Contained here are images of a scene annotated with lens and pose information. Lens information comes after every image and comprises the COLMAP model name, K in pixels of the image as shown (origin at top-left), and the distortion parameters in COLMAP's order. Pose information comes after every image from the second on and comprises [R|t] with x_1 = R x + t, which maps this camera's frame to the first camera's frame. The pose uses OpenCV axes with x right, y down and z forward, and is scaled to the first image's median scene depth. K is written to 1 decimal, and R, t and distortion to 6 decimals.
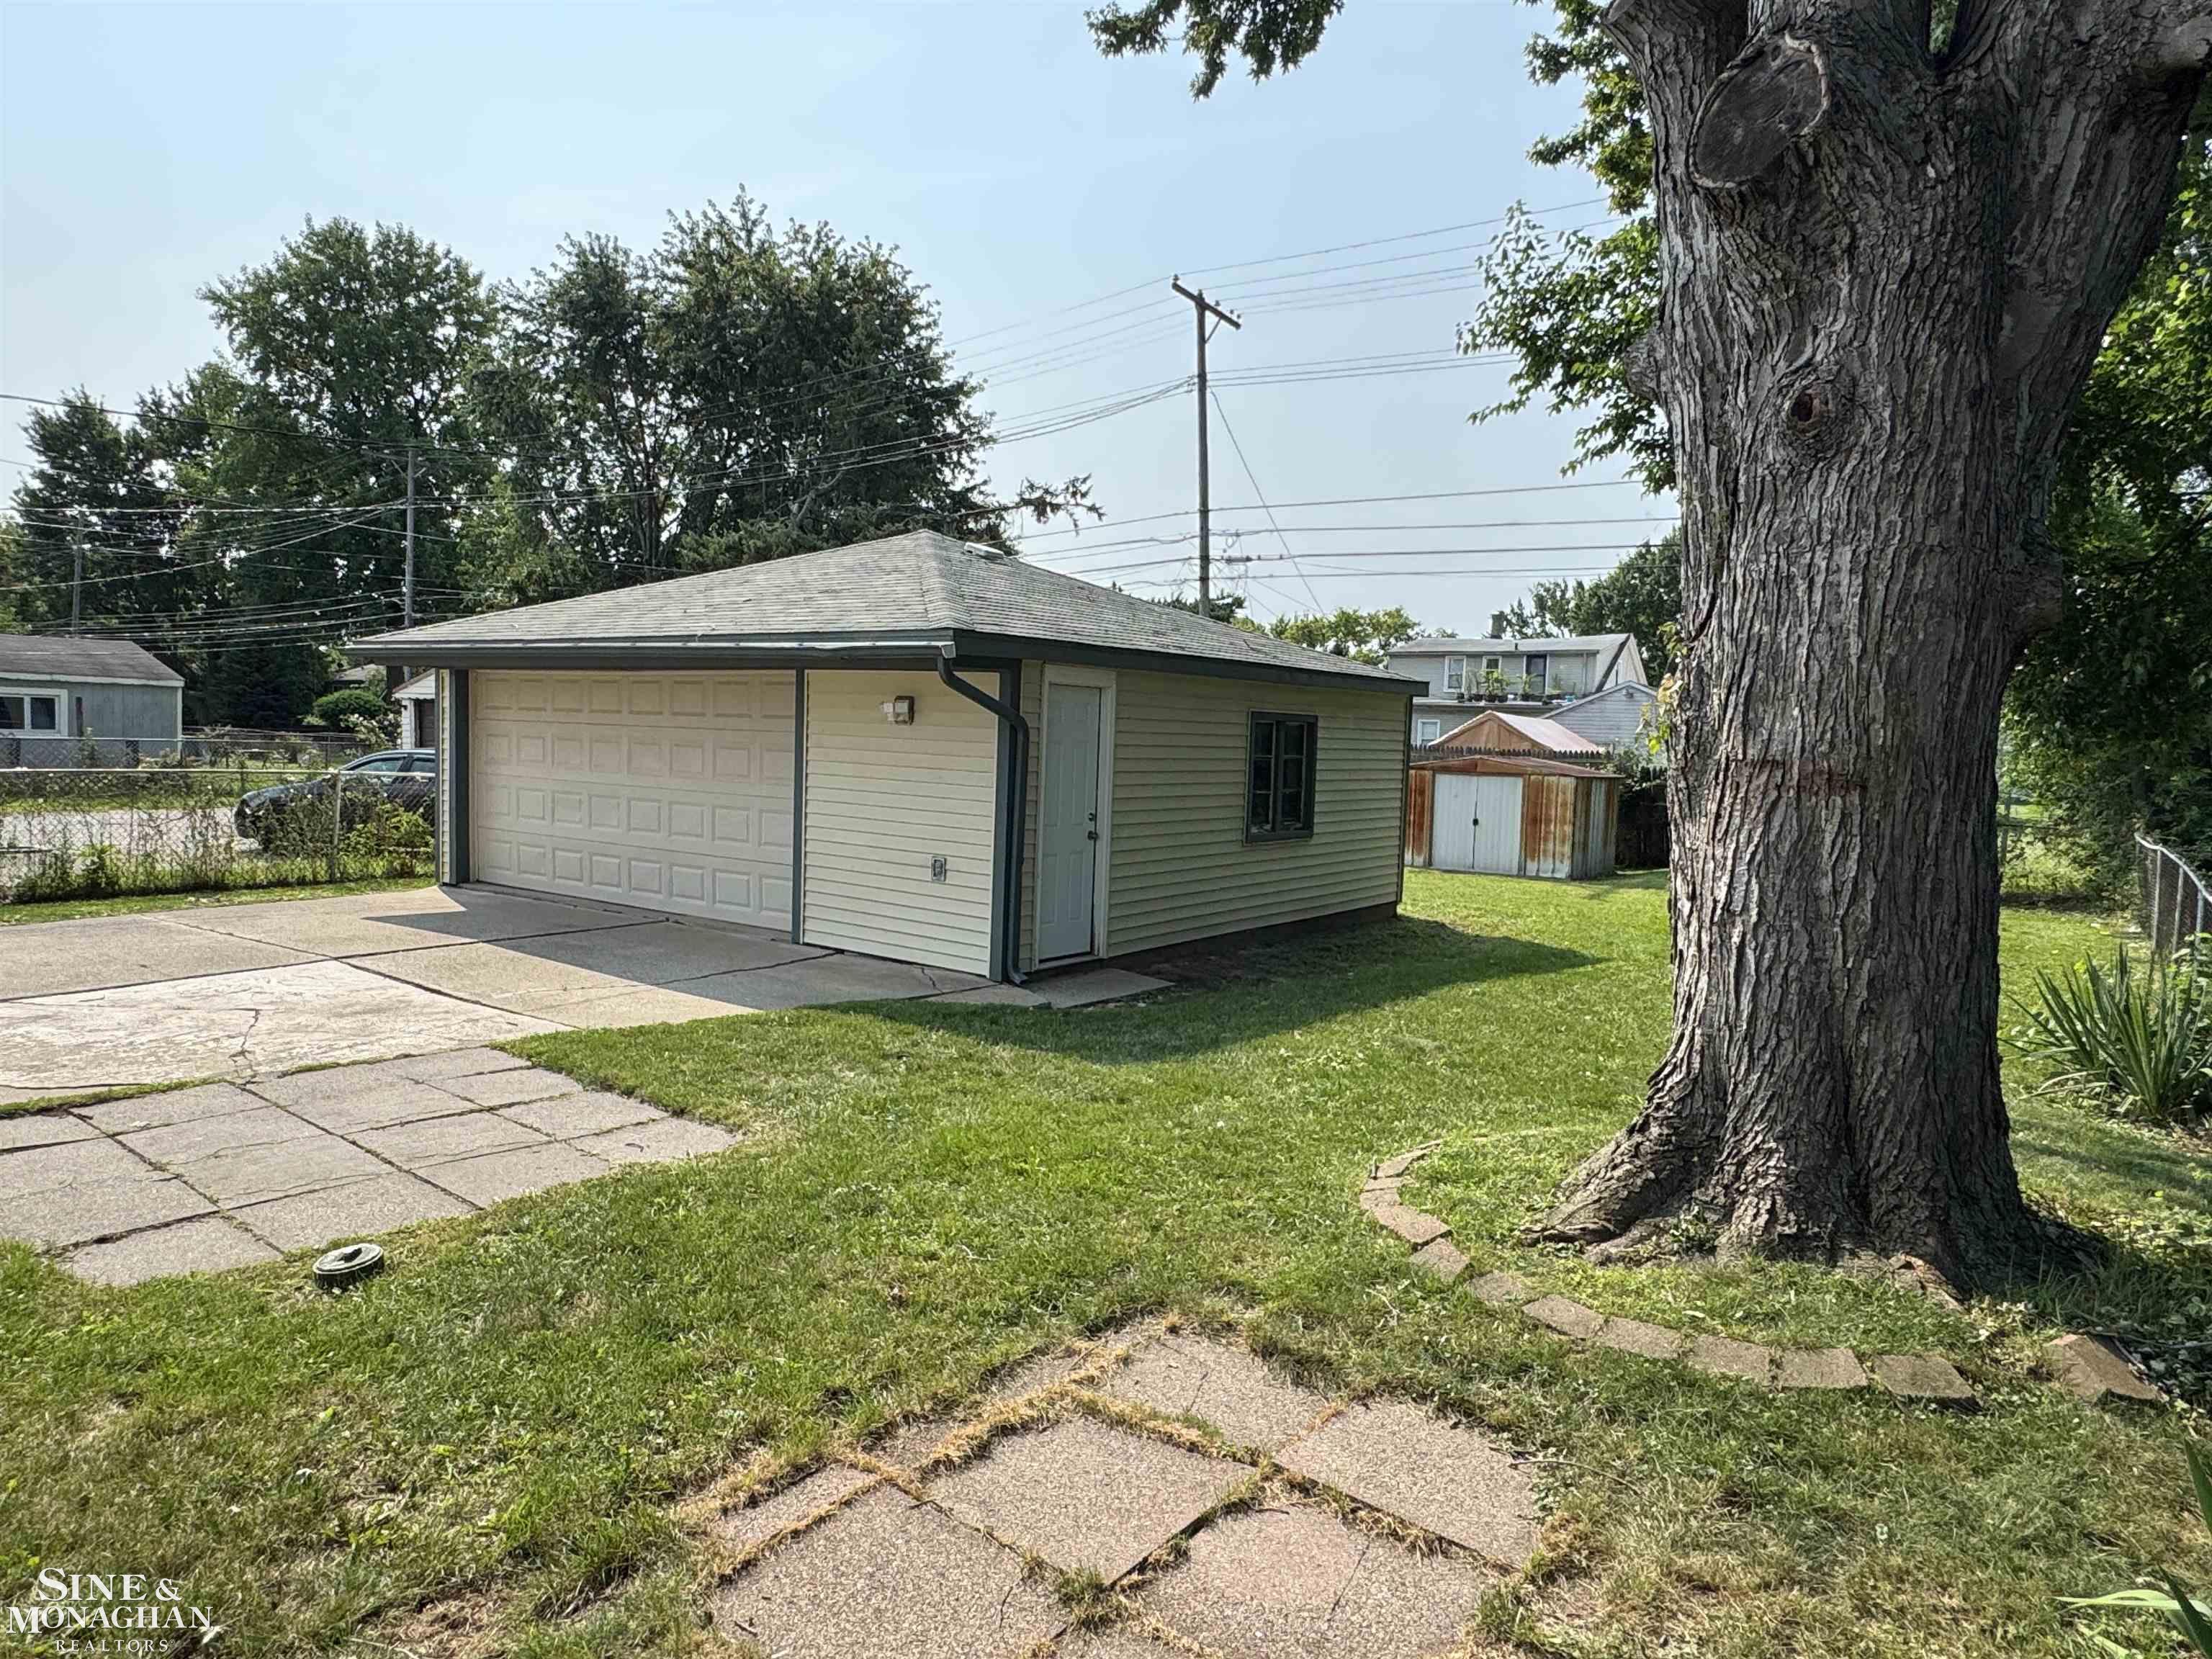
lens RADIAL K [[1374.3, 0, 1105.0], [0, 1374.3, 834.3], [0, 0, 1]] dist [-0.017167, 0.003695]
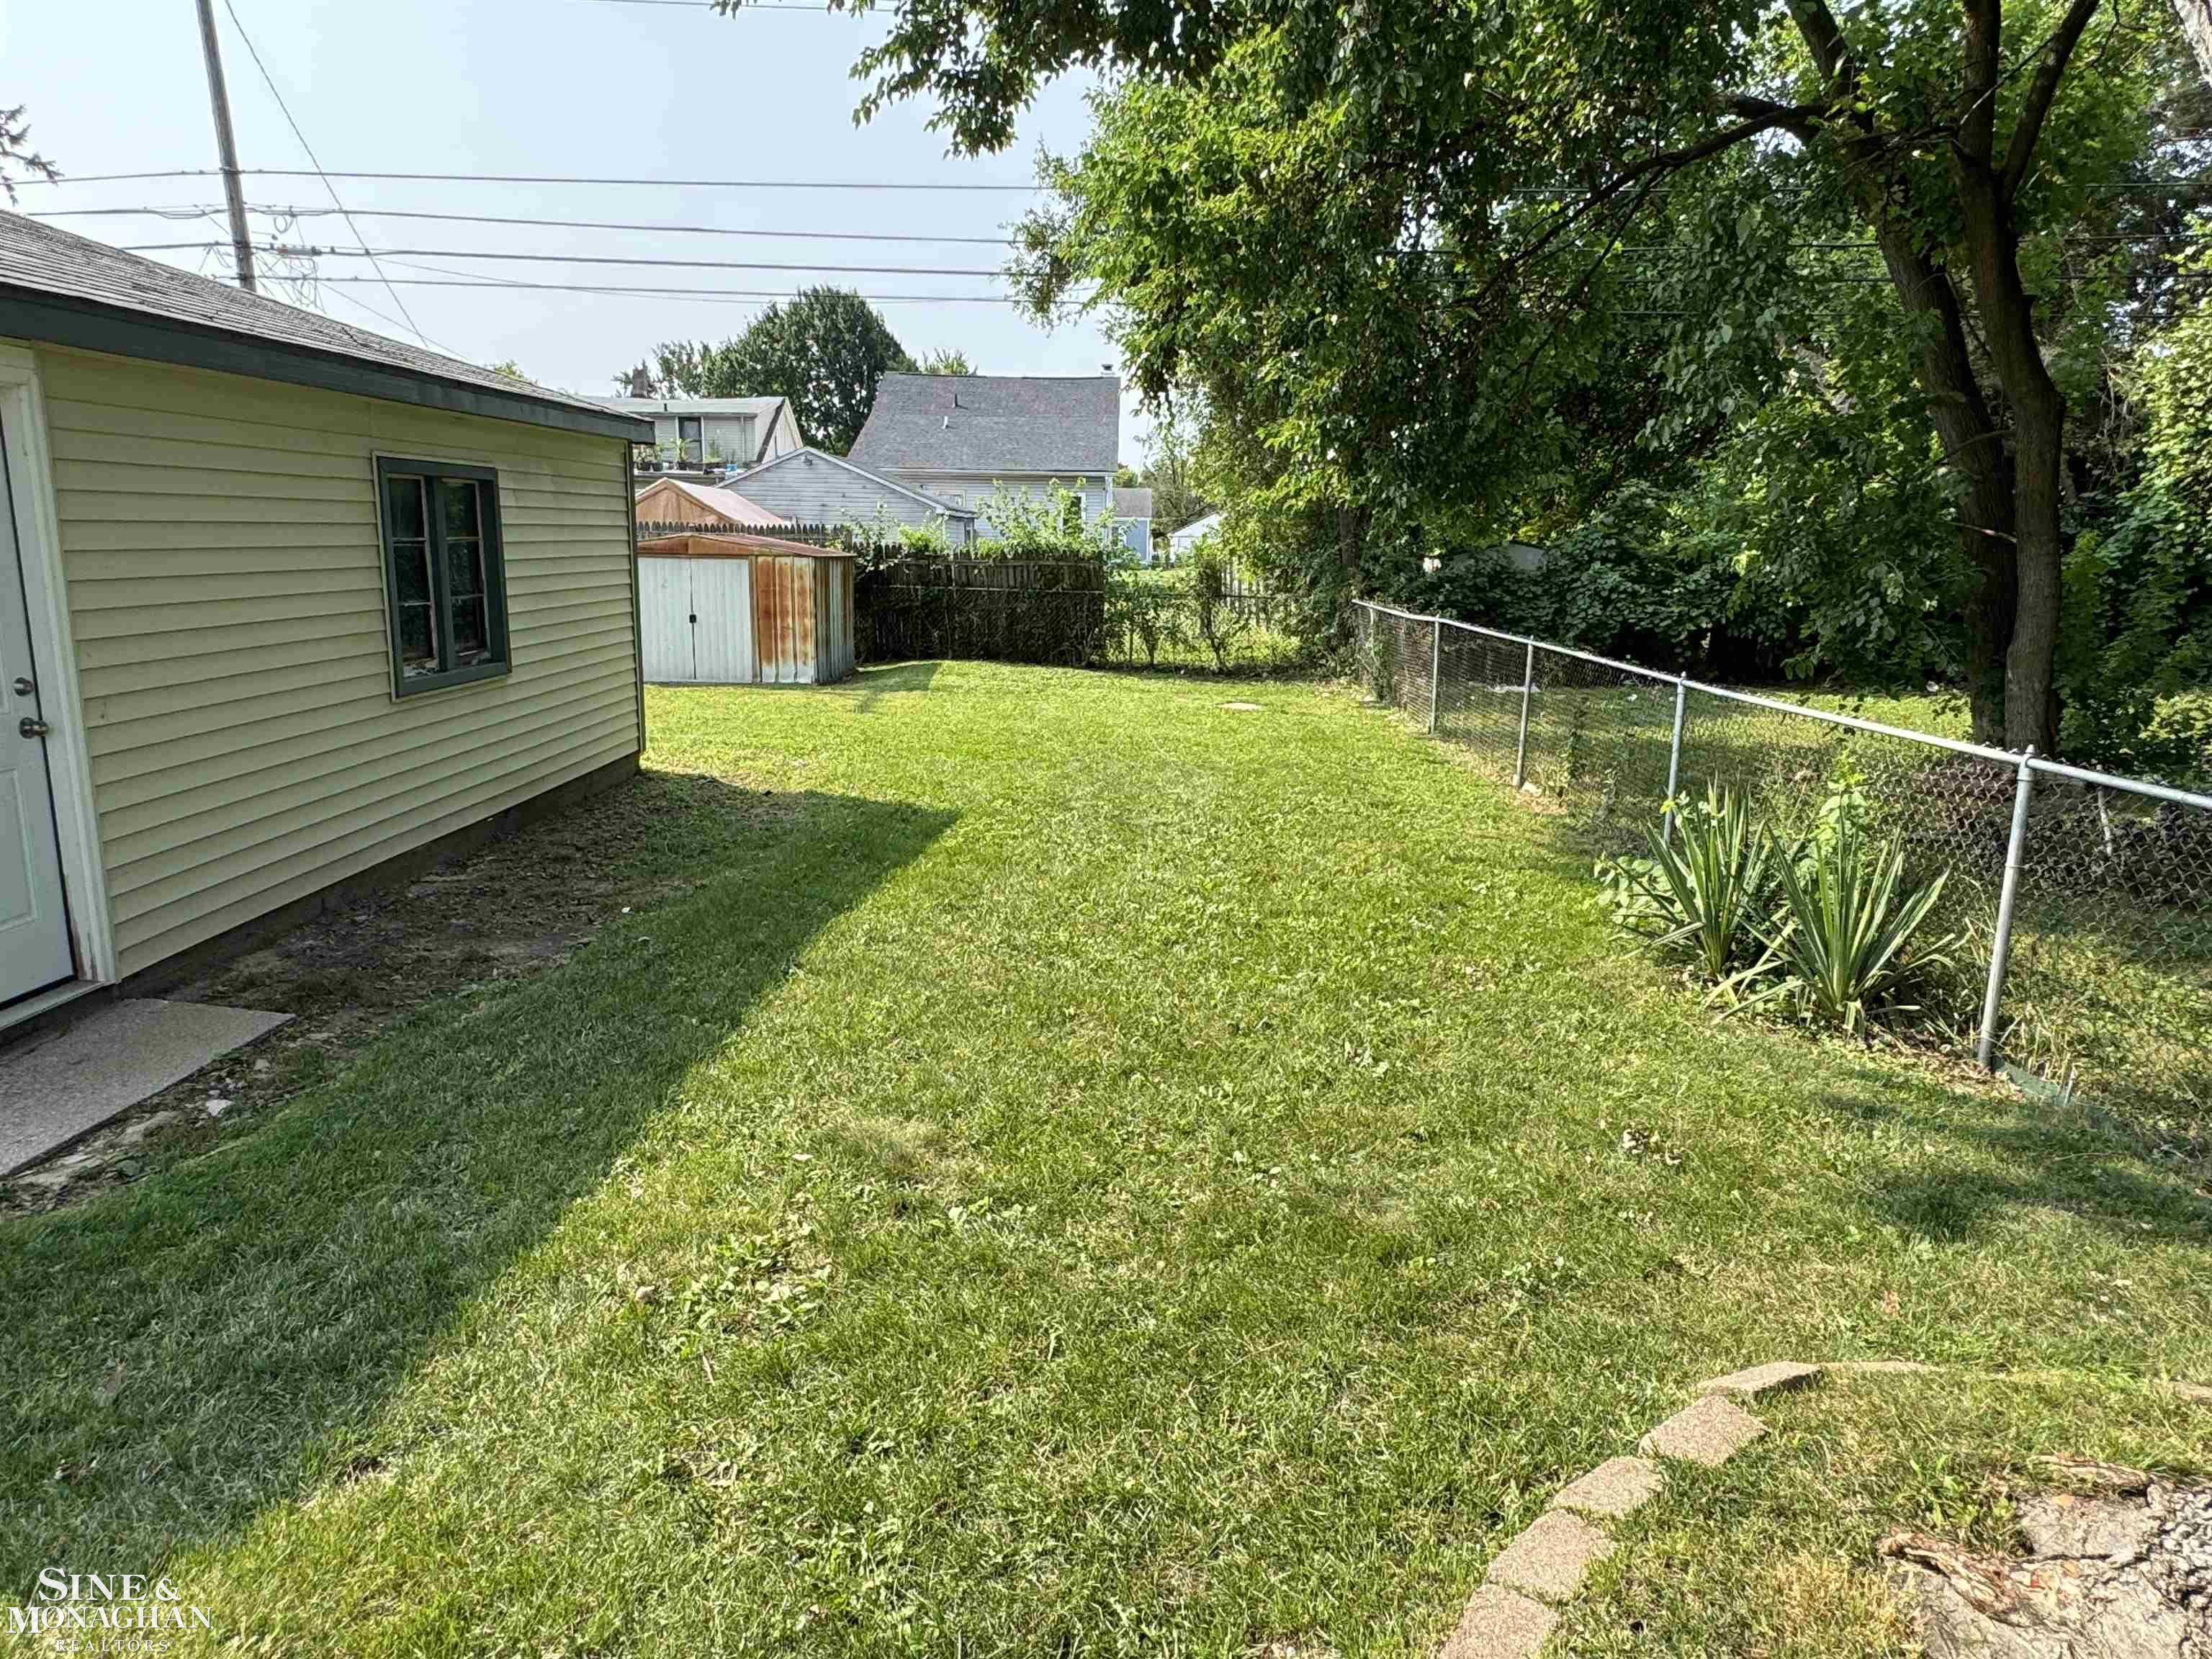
lens RADIAL K [[1374.3, 0, 1119.0], [0, 1374.3, 812.1], [0, 0, 1]] dist [-0.017167, 0.003695]
pose [[0.815415, -0.126917, 0.564793, 0.012599], [0.044118, 0.986457, 0.157975, -0.013292], [-0.577193, -0.103898, 0.809971, 0.218160]]
